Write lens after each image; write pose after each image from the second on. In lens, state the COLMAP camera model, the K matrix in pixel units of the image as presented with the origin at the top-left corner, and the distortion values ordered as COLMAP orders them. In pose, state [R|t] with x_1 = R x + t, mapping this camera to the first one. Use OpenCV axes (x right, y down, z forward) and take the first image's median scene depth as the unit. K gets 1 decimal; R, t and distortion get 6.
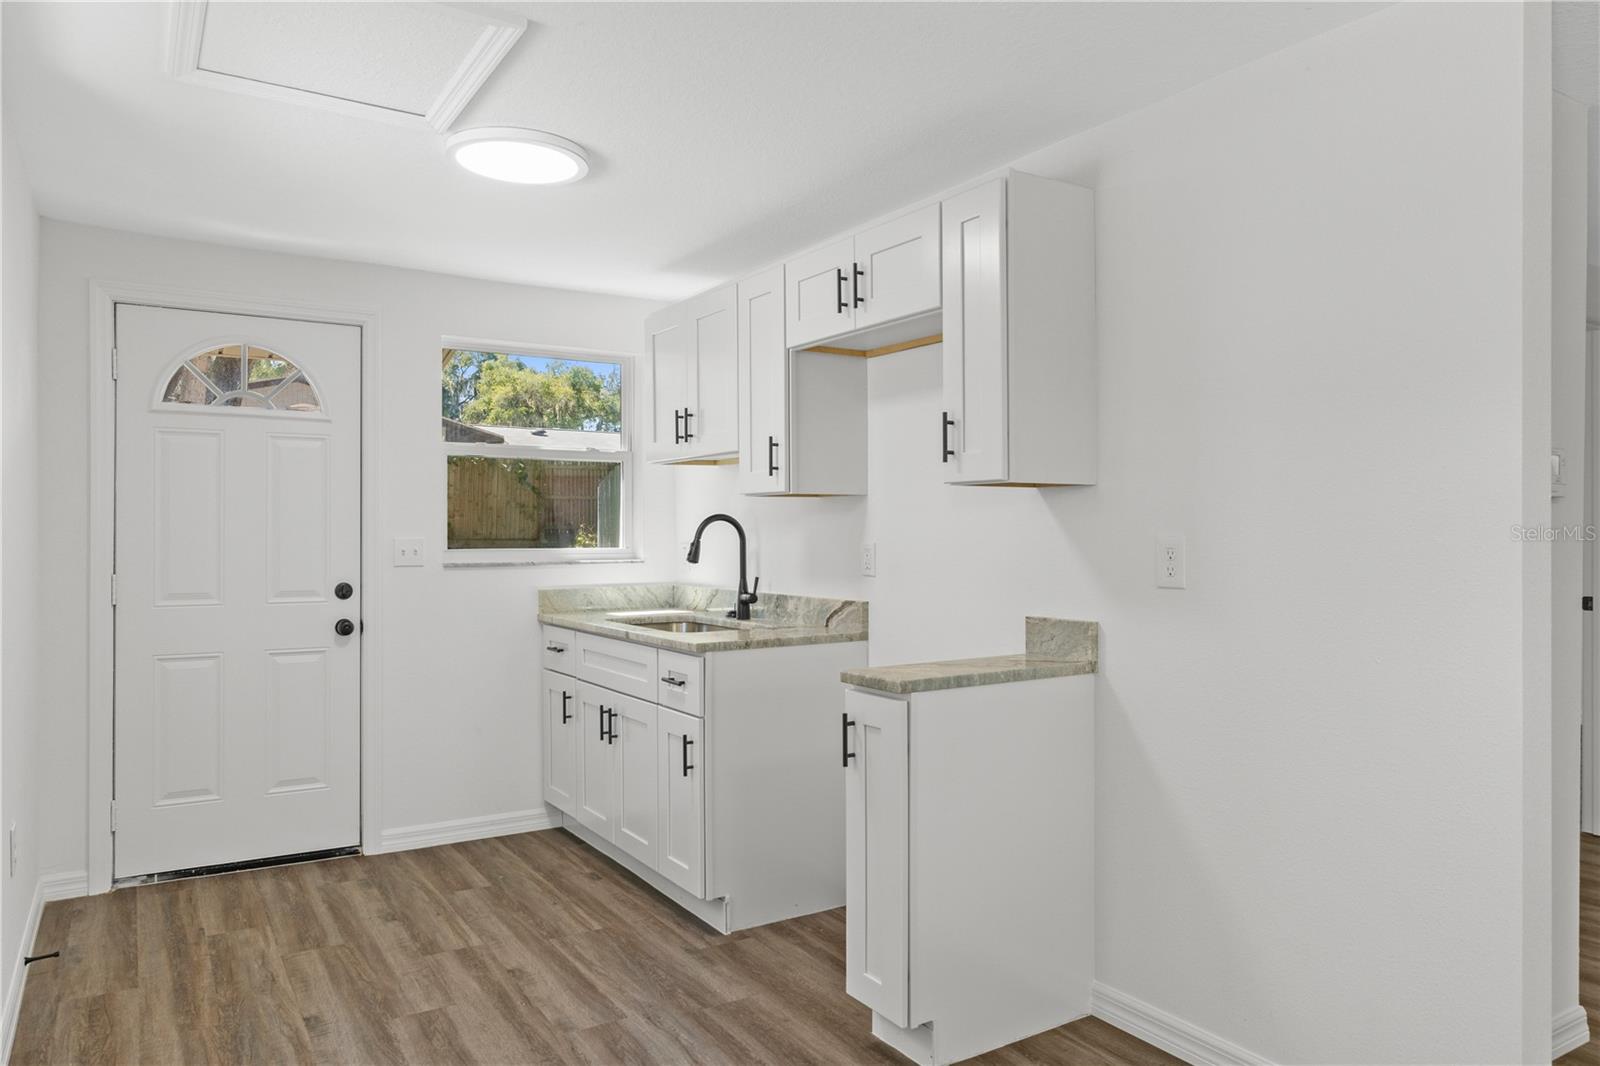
lens RADIAL K [[1058.0, 0, 801.6], [0, 1058.0, 544.5], [0, 0, 1]] dist [-0.001809, 0.005723]
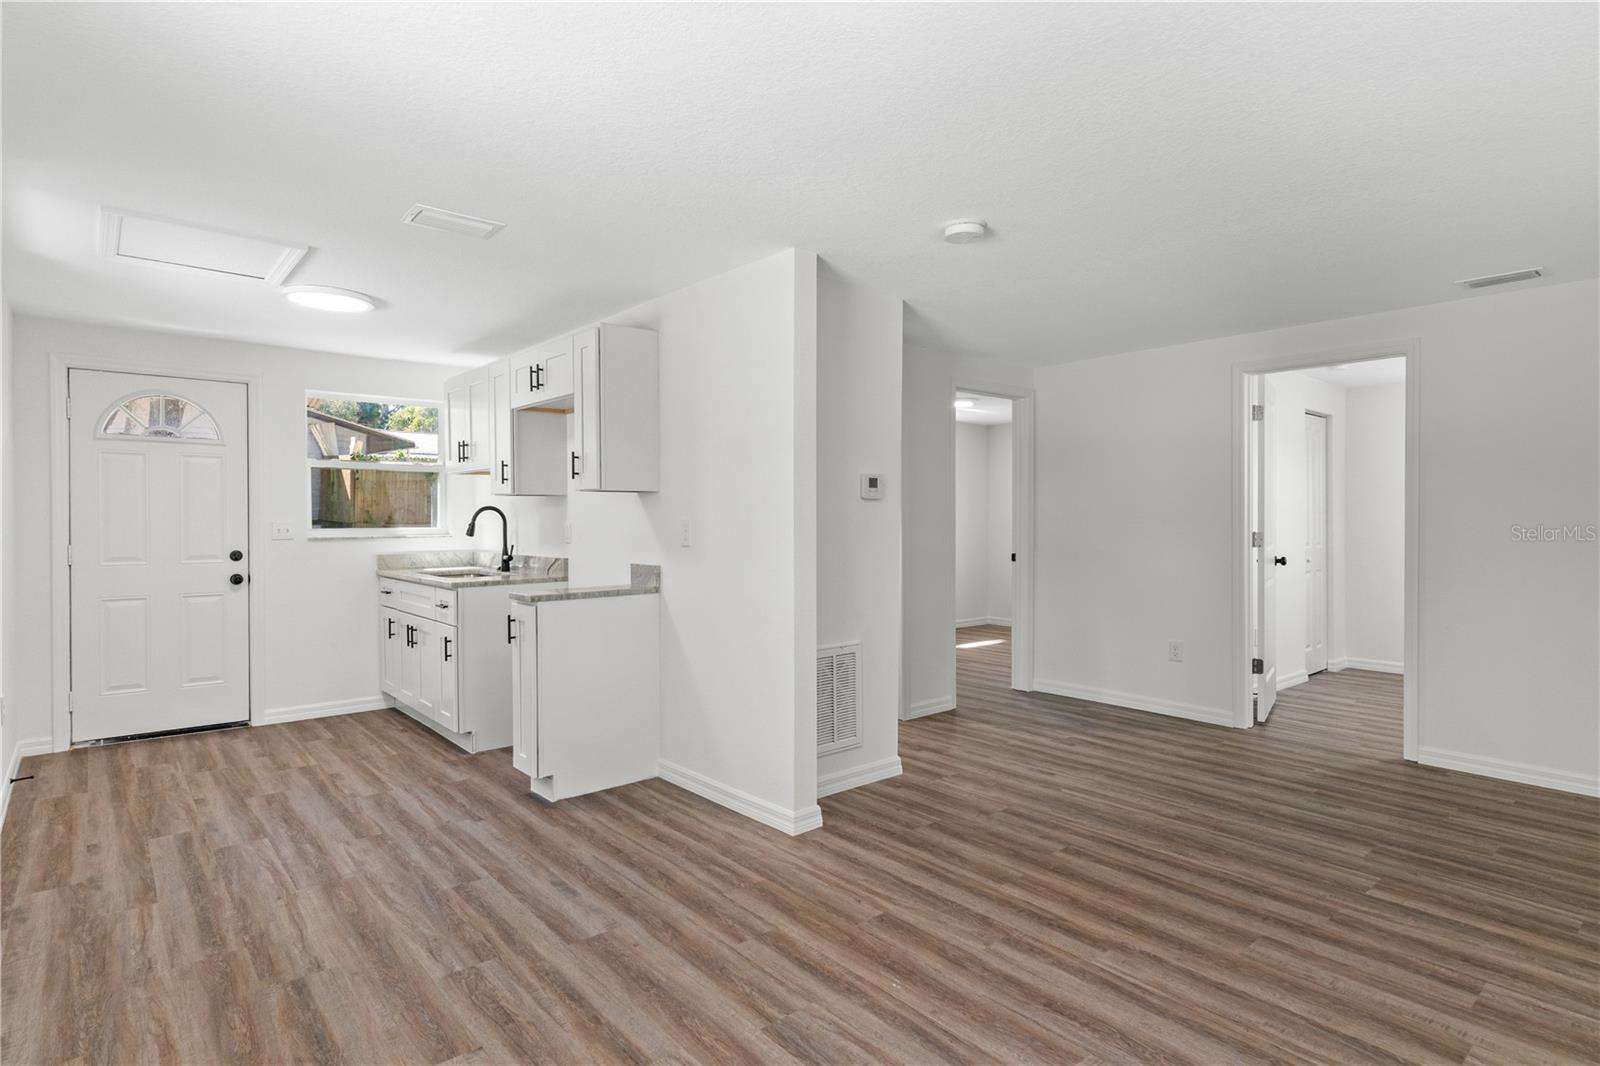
lens RADIAL K [[824.2, 0, 795.3], [0, 824.2, 534.9], [0, 0, 1]] dist [0.002804, 0.000001]
pose [[0.989937, -0.003871, 0.141455, 0.255431], [0.002490, 0.999947, 0.009940, 0.004585], [-0.141486, -0.009488, 0.989895, -0.383207]]
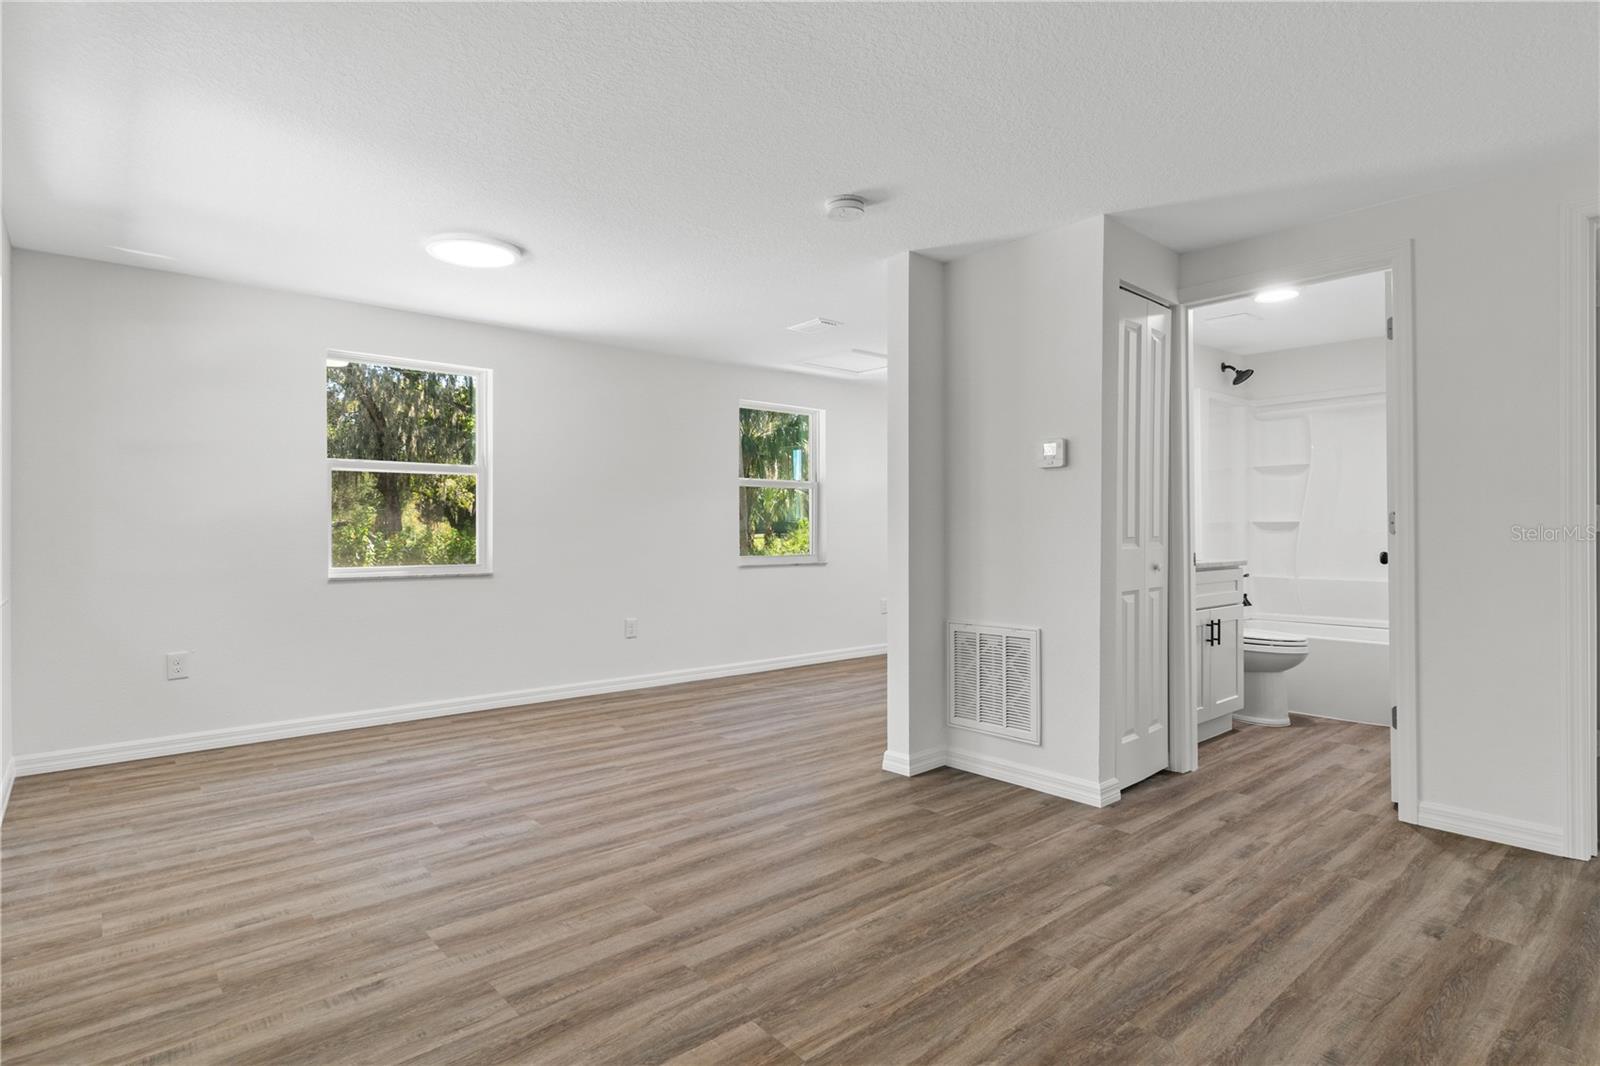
lens RADIAL K [[824.2, 0, 804.6], [0, 824.2, 530.0], [0, 0, 1]] dist [0.002804, 0.000001]
pose [[0.156990, 0.002524, -0.987597, 1.478904], [-0.011006, 0.999939, 0.000806, 0.046097], [0.987539, 0.010743, 0.157008, 0.294862]]
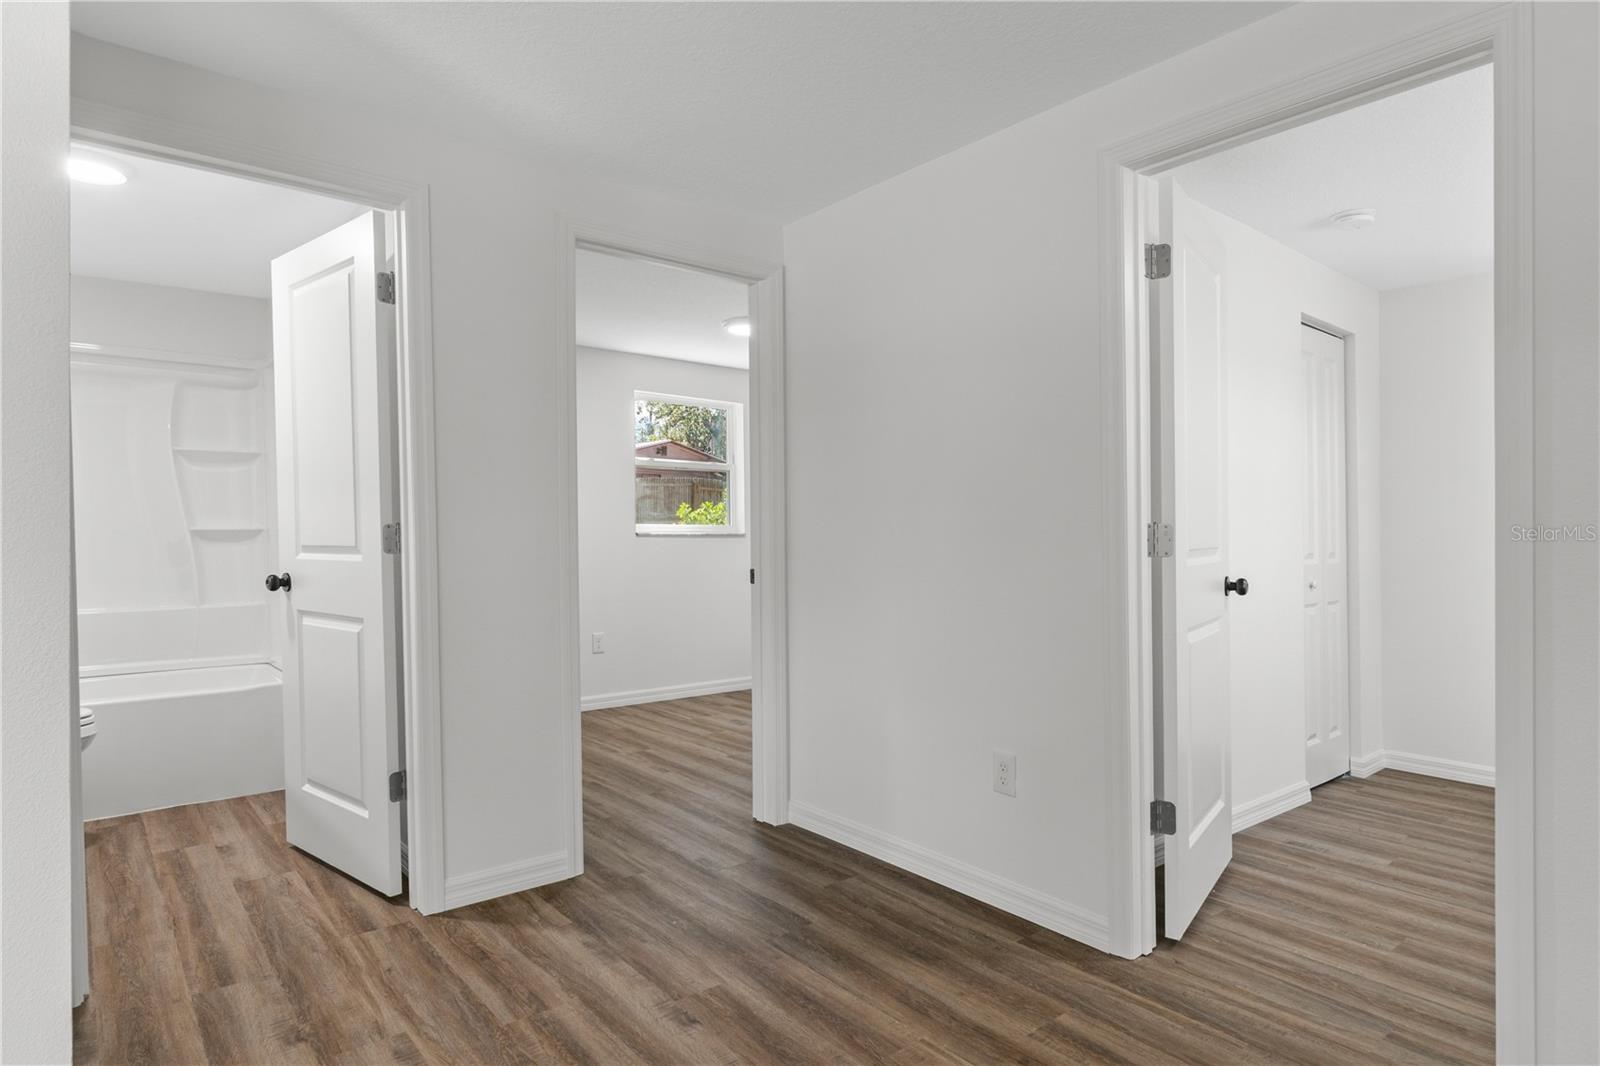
lens RADIAL K [[896.2, 0, 792.1], [0, 896.2, 532.4], [0, 0, 1]] dist [-0.001434, -0.002278]
pose [[0.992378, 0.005683, 0.123097, 0.894283], [-0.004352, 0.999929, -0.011077, 0.033376], [-0.123151, 0.010457, 0.992333, 0.272318]]
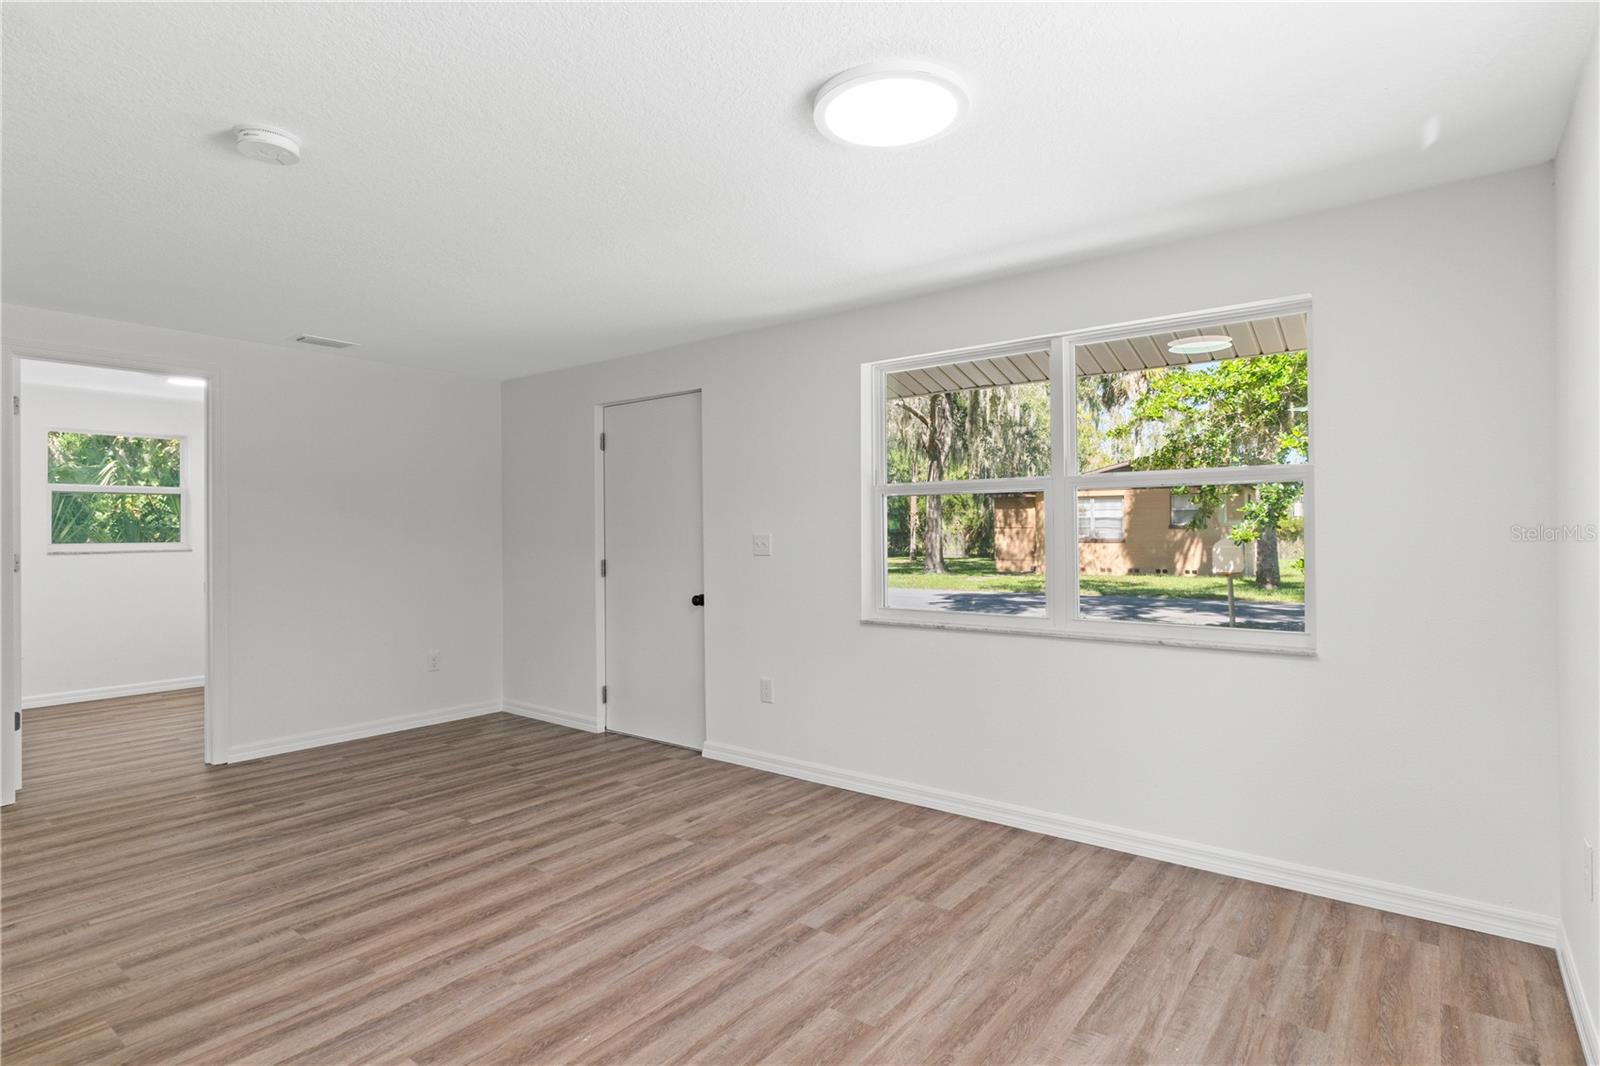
lens RADIAL K [[824.2, 0, 791.9], [0, 824.2, 523.7], [0, 0, 1]] dist [0.002804, 0.000001]
pose [[-0.337078, 0.009438, 0.941429, -0.198347], [0.017654, 0.999837, -0.003703, 0.000304], [-0.941311, 0.015371, -0.337190, 0.316694]]
